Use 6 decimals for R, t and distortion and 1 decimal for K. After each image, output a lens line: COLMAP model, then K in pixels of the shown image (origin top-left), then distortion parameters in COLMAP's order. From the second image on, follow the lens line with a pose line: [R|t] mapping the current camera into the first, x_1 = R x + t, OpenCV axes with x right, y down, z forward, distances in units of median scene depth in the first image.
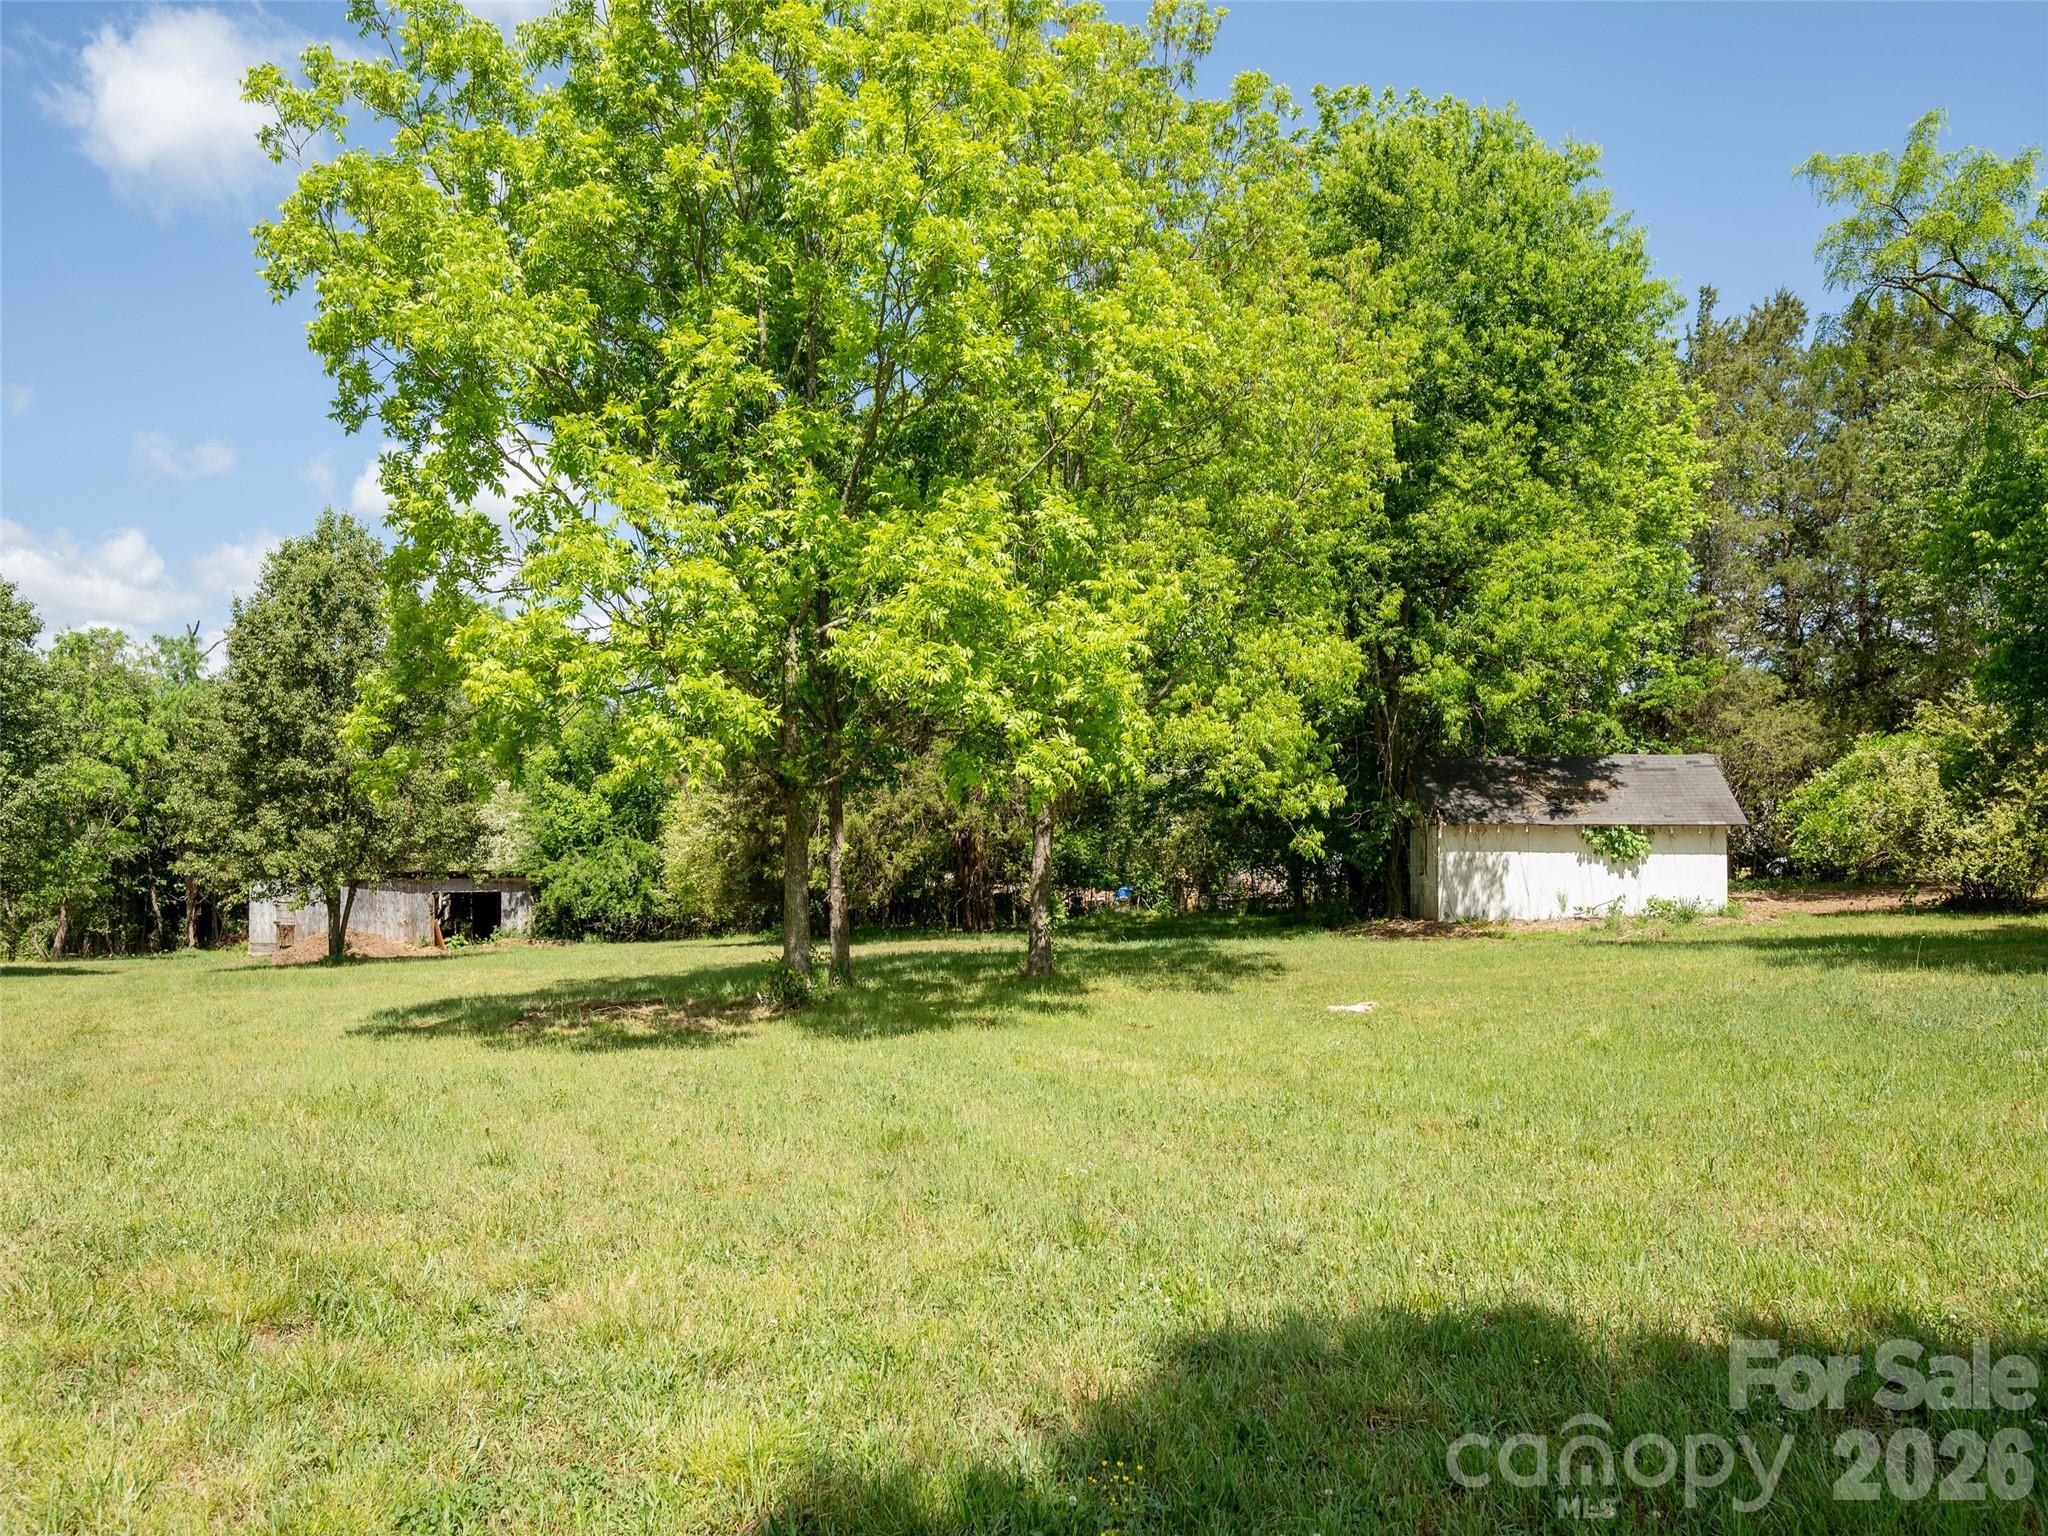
lens RADIAL K [[1282.6, 0, 1019.9], [0, 1282.6, 787.9], [0, 0, 1]] dist [0.004745, -0.000384]
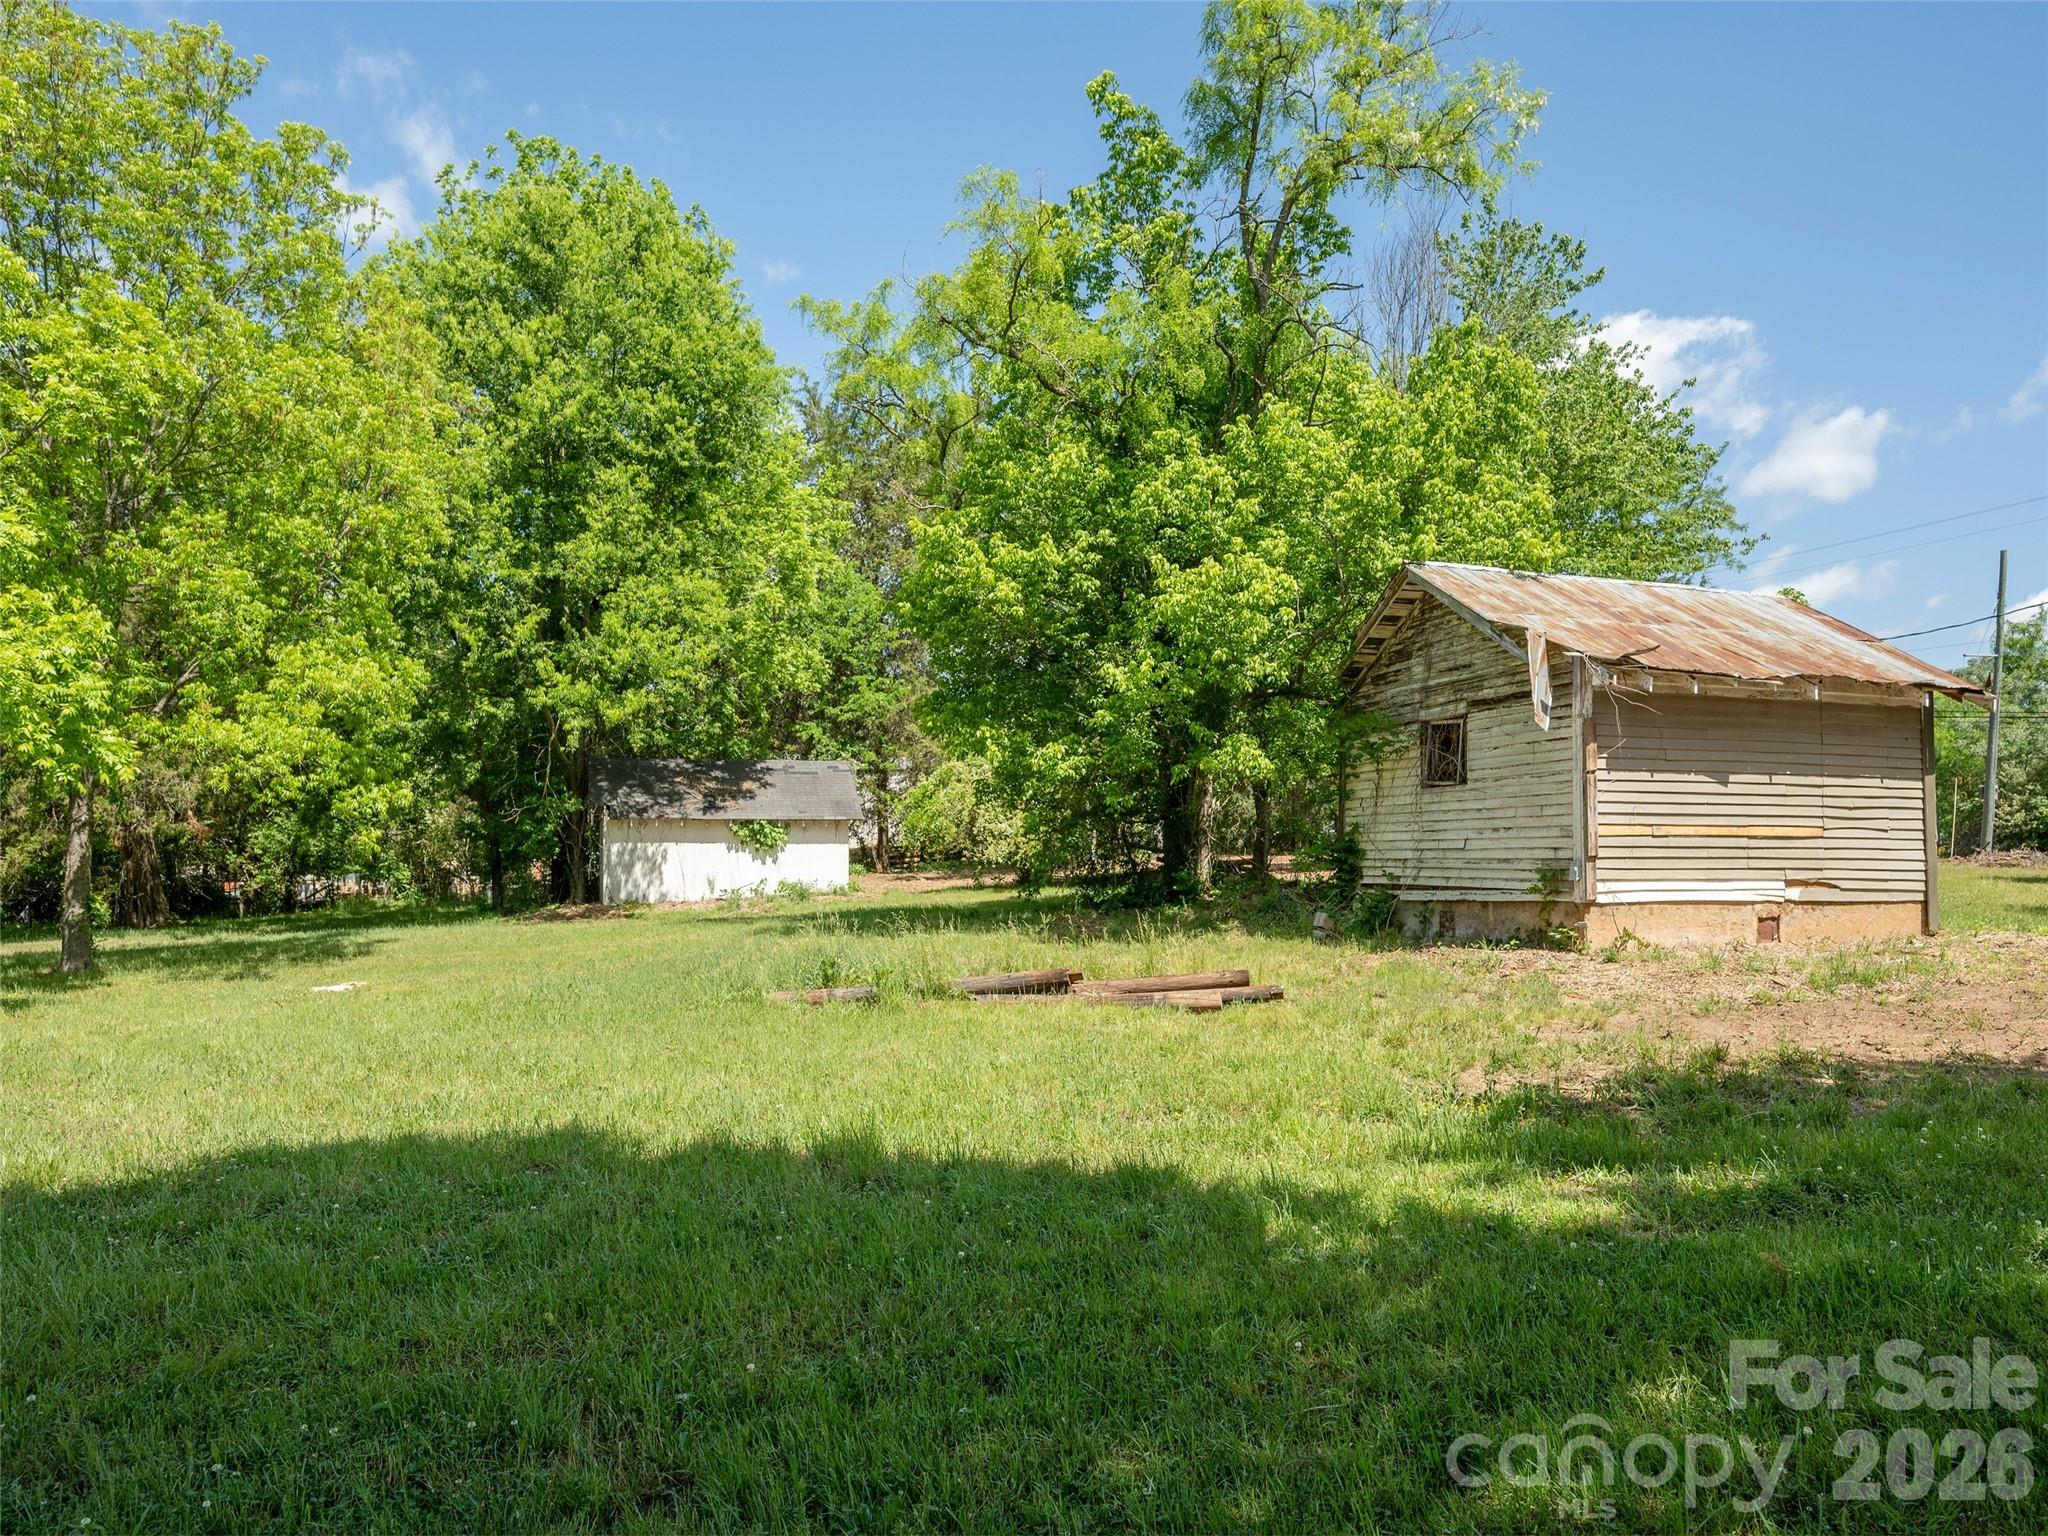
lens RADIAL K [[1270.2, 0, 1074.2], [0, 1270.2, 793.8], [0, 0, 1]] dist [0.001556, -0.000484]
pose [[0.901314, 0.009985, 0.433051, 0.217394], [-0.020594, 0.999592, 0.019814, -0.024173], [-0.432677, -0.026777, 0.901151, -0.182553]]
